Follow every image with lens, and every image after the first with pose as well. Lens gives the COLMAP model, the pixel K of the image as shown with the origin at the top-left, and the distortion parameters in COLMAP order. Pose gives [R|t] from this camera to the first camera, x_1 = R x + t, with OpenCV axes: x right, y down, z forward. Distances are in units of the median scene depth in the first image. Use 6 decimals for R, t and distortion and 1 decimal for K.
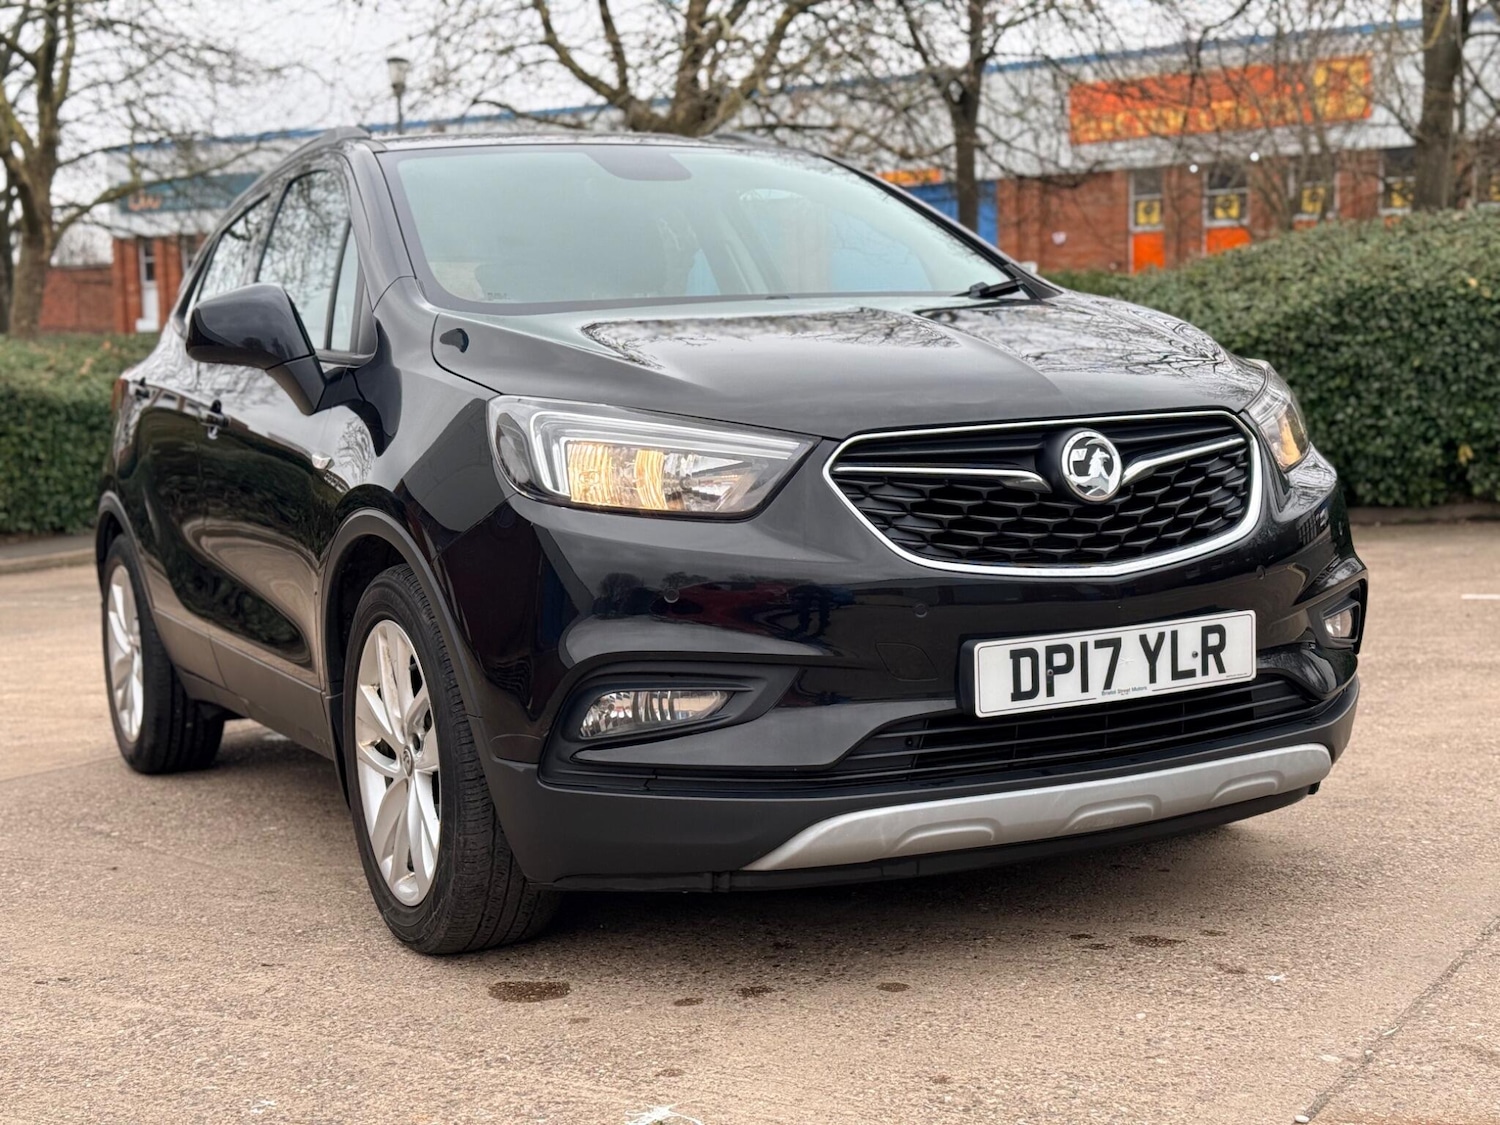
lens RADIAL K [[2030.1, 0, 756.0], [0, 2030.1, 558.8], [0, 0, 1]] dist [0.190414, -0.358152]
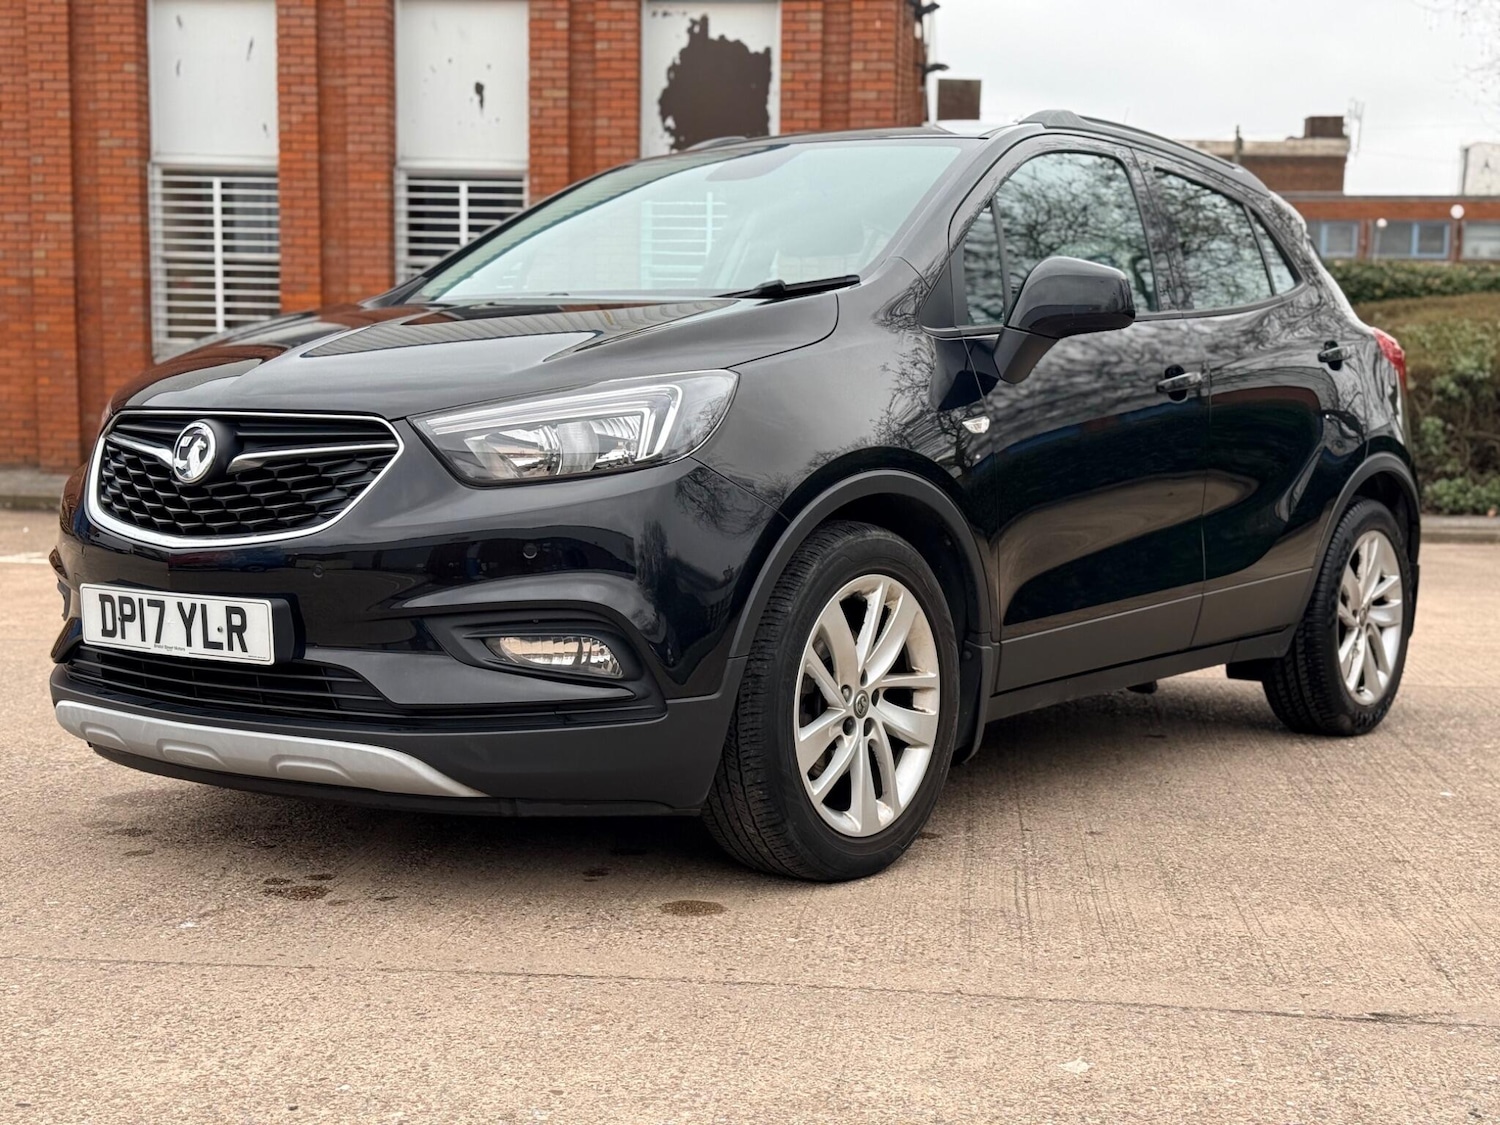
lens RADIAL K [[2029.8, 0, 745.7], [0, 2029.8, 584.1], [0, 0, 1]] dist [0.205471, -0.417924]
pose [[0.446026, 0.137514, -0.884393, 1.267364], [-0.101478, 0.989524, 0.102683, -0.115983], [0.889248, 0.043948, 0.455309, 0.710786]]
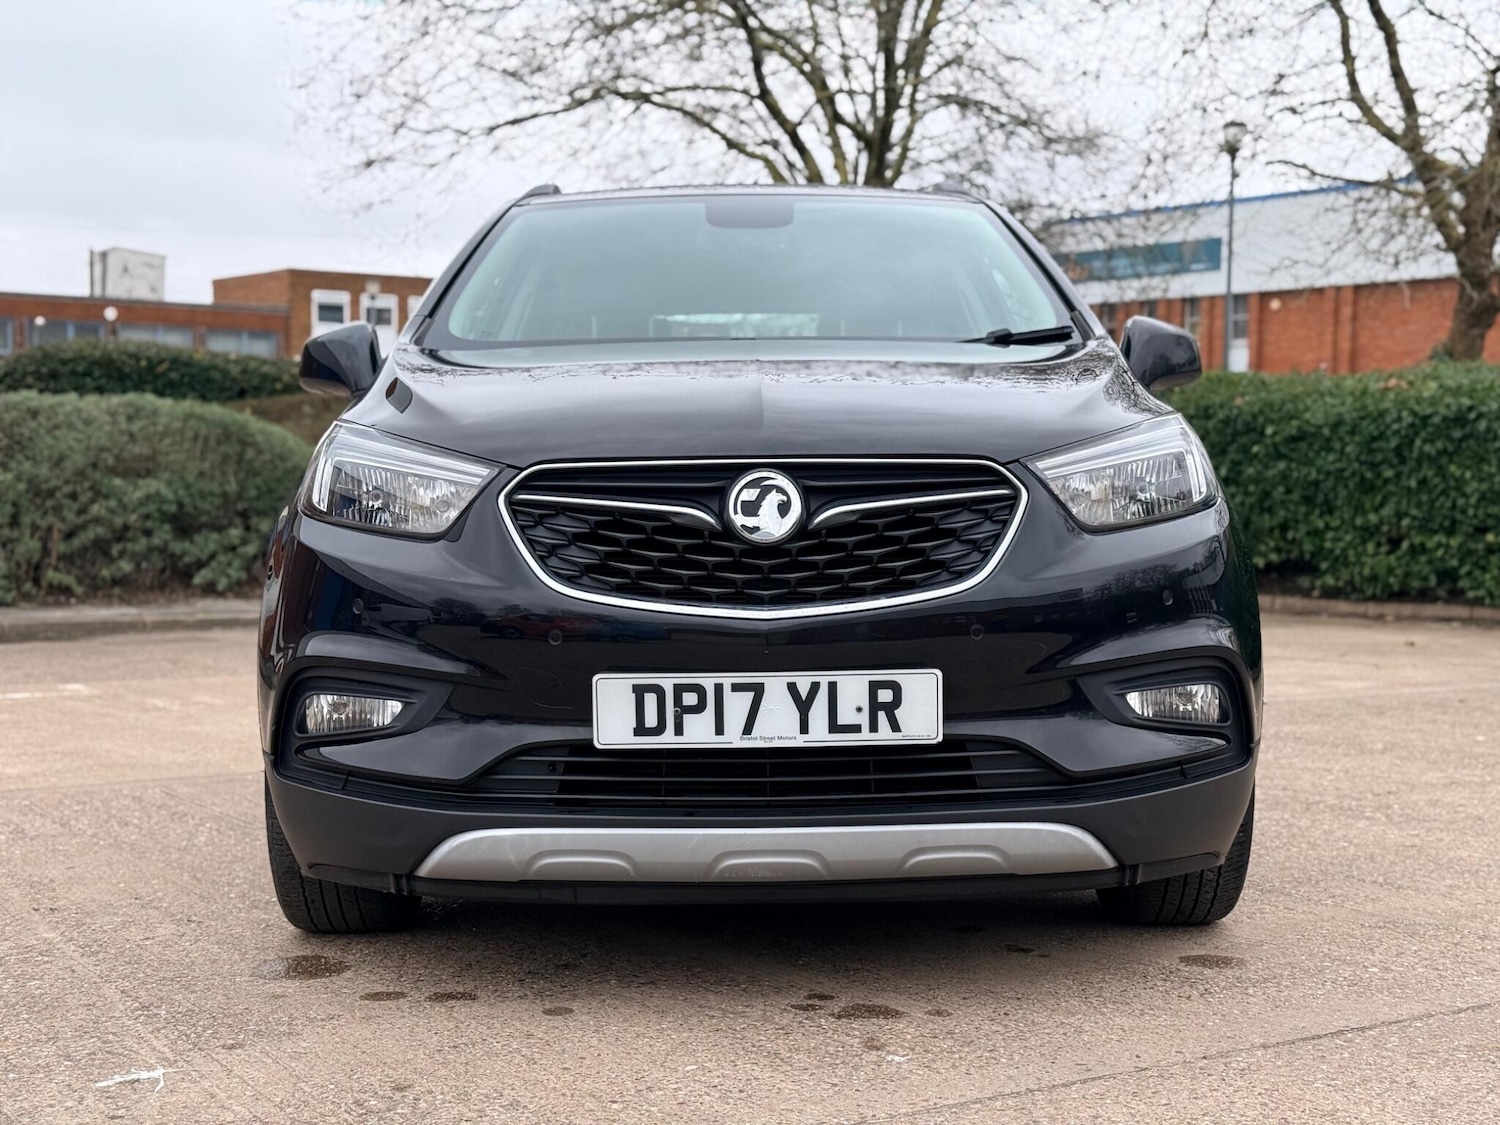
lens RADIAL K [[2030.1, 0, 756.0], [0, 2030.1, 558.8], [0, 0, 1]] dist [0.190414, -0.358152]
pose [[0.898563, 0.057730, -0.435030, 0.554620], [-0.071687, 0.997303, -0.015724, -0.004753], [0.432949, 0.045314, 0.900279, 0.114150]]
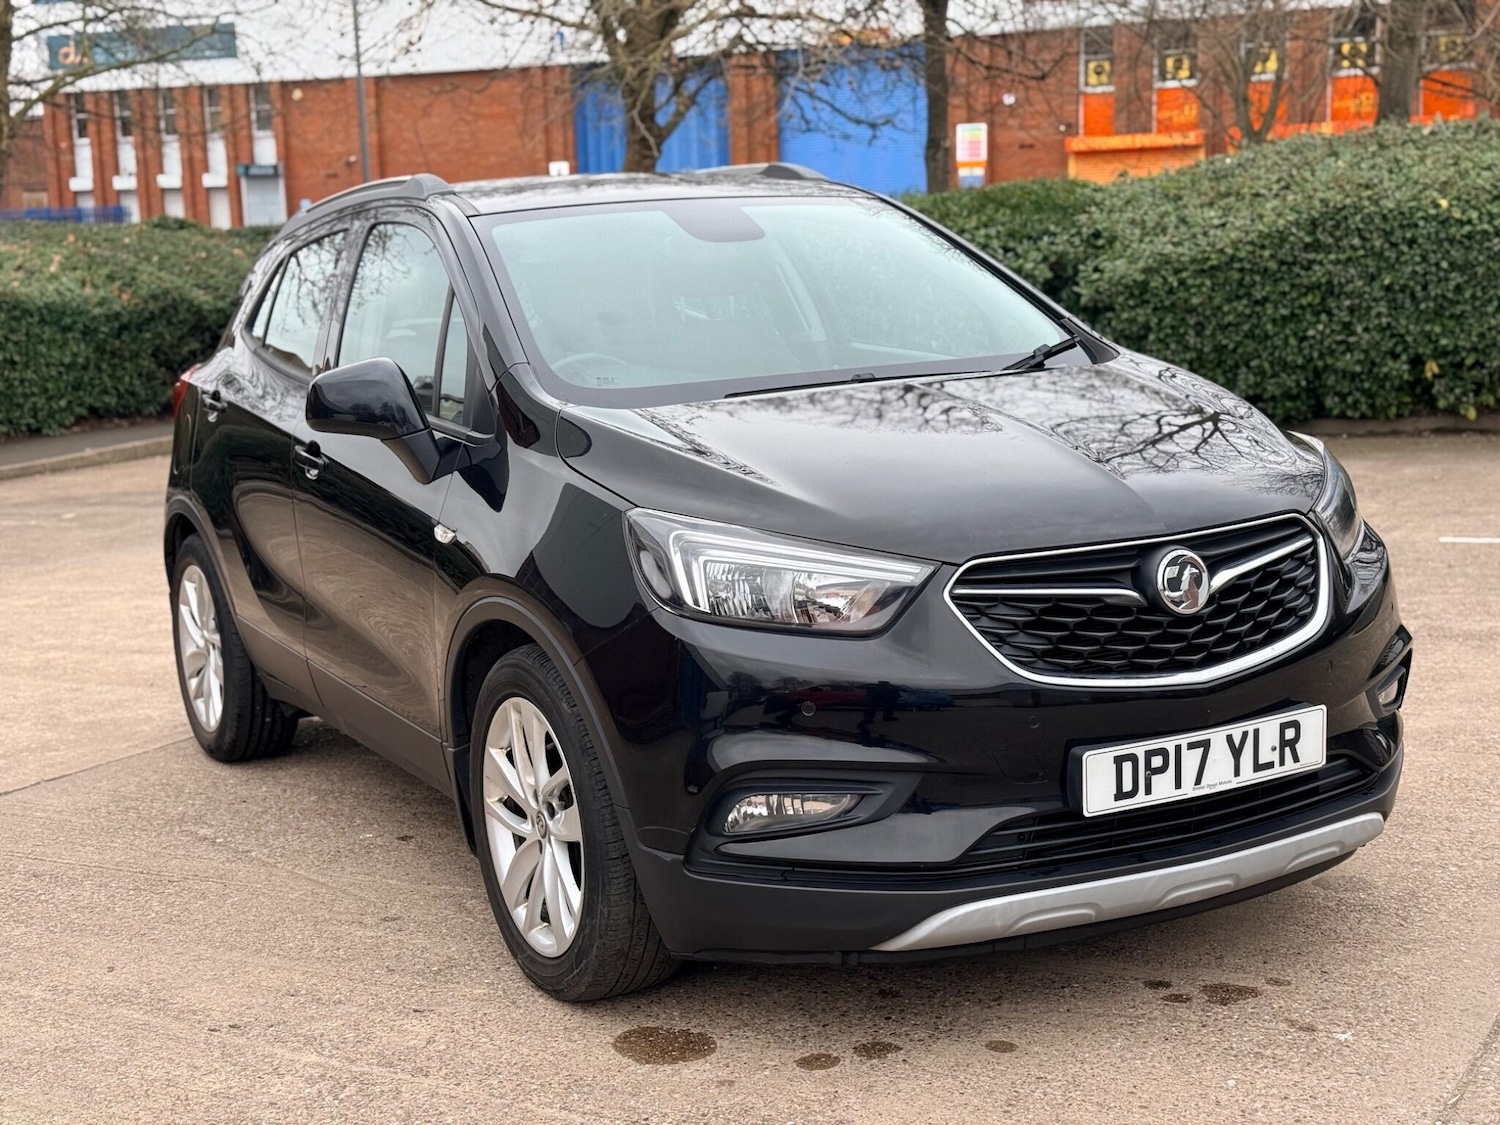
lens RADIAL K [[2026.4, 0, 750.0], [0, 2026.4, 562.5], [0, 0, 1]] dist [0.201546, -0.413058]
pose [[0.999640, -0.006822, 0.025954, -0.092465], [0.004879, 0.997231, 0.074211, -0.131039], [-0.026389, -0.074058, 0.996905, -0.087389]]
